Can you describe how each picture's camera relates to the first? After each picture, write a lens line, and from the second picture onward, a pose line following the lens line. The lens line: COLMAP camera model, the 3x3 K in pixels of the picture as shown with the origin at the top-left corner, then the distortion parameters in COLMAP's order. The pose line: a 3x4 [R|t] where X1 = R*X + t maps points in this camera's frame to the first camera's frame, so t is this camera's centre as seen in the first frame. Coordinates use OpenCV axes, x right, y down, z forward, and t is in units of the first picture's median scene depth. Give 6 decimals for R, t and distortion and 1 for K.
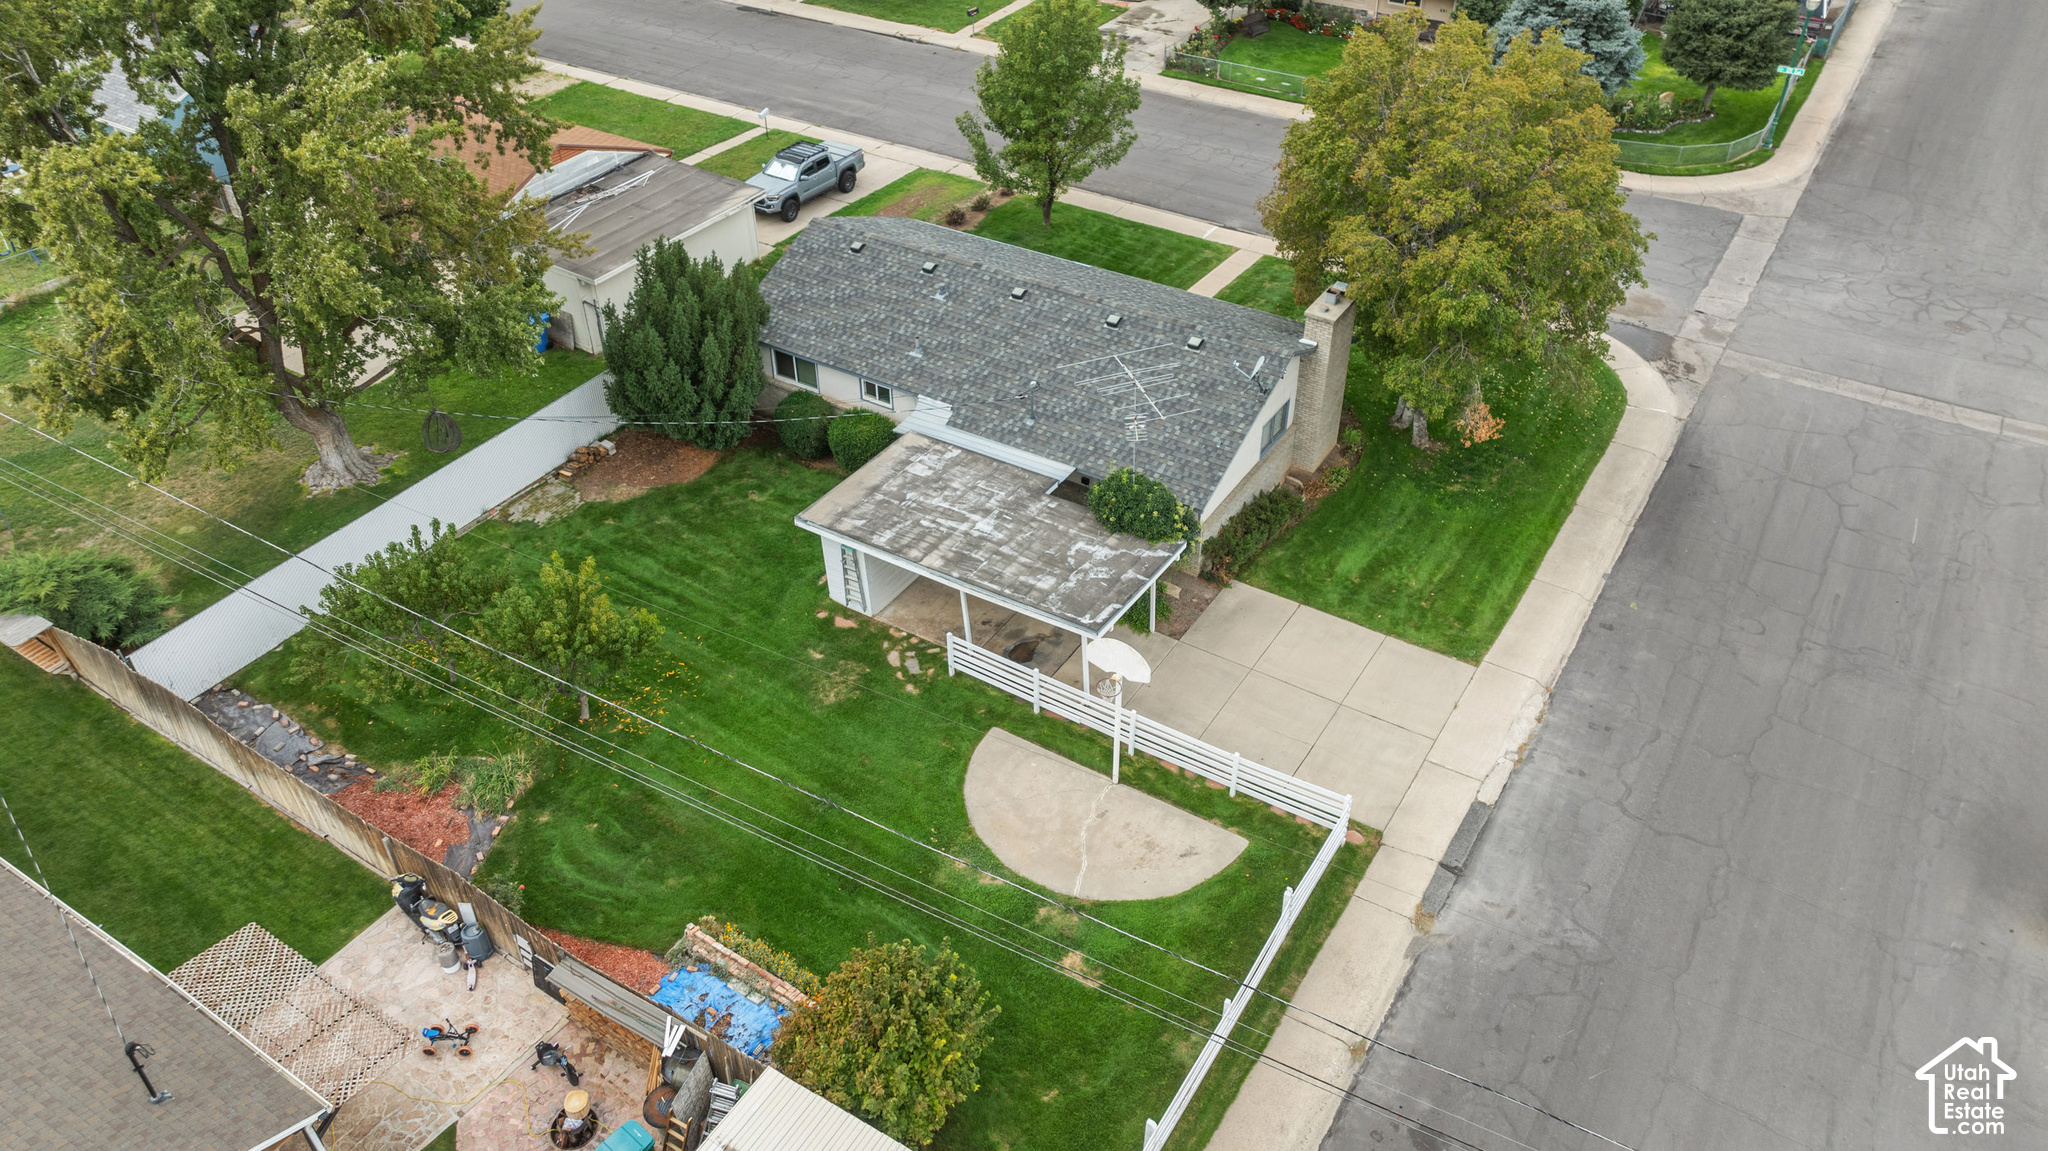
lens RADIAL K [[1434.8, 0, 1026.7], [0, 1434.8, 574.0], [0, 0, 1]] dist [-0.029019, 0.027719]
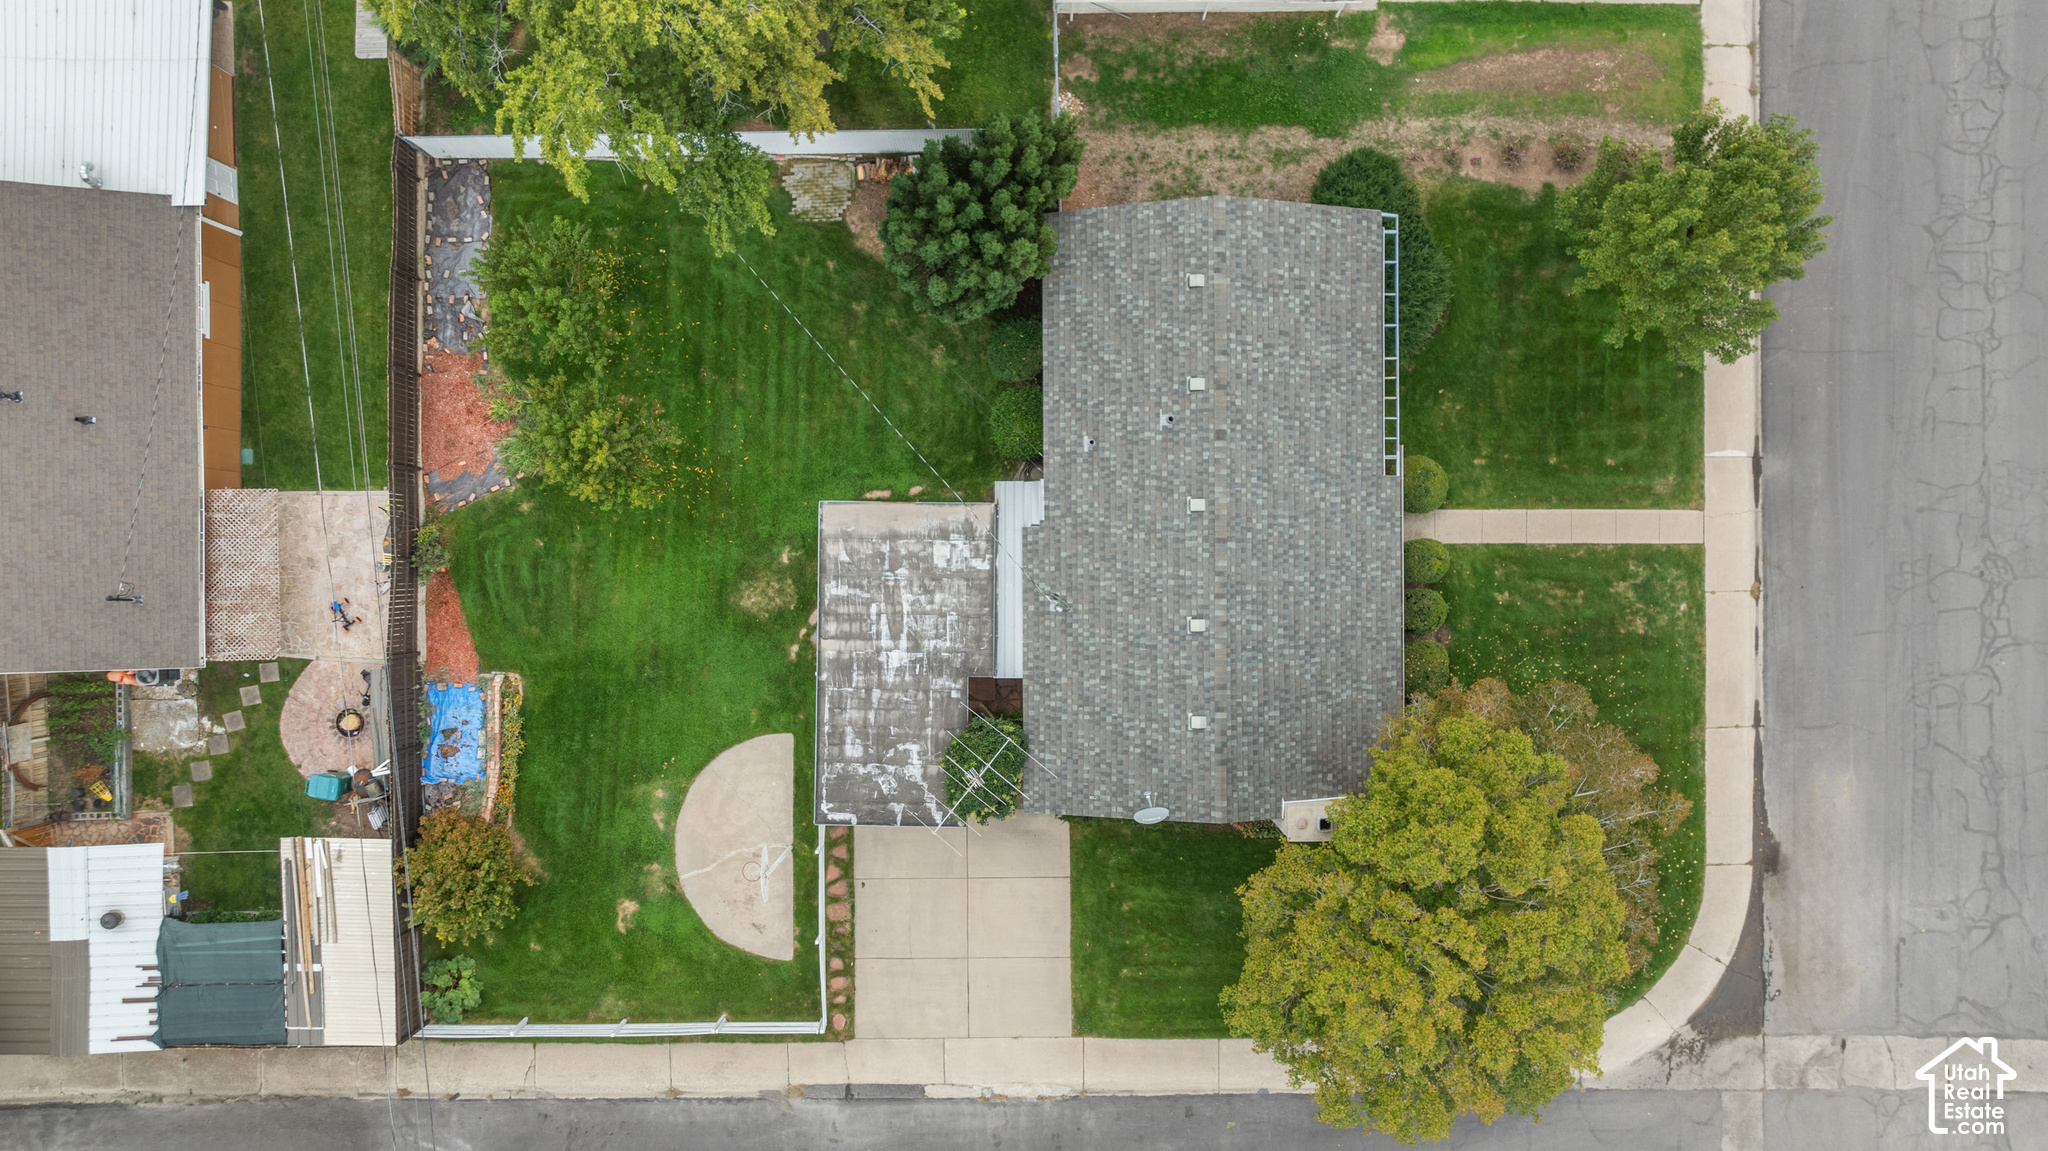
lens RADIAL K [[1434.8, 0, 1019.5], [0, 1434.8, 581.7], [0, 0, 1]] dist [-0.029019, 0.027719]
pose [[0.537332, 0.843332, 0.008060, -0.039173], [-0.523286, 0.325888, 0.787381, -1.030726], [0.661397, -0.427303, 0.616414, 0.425548]]
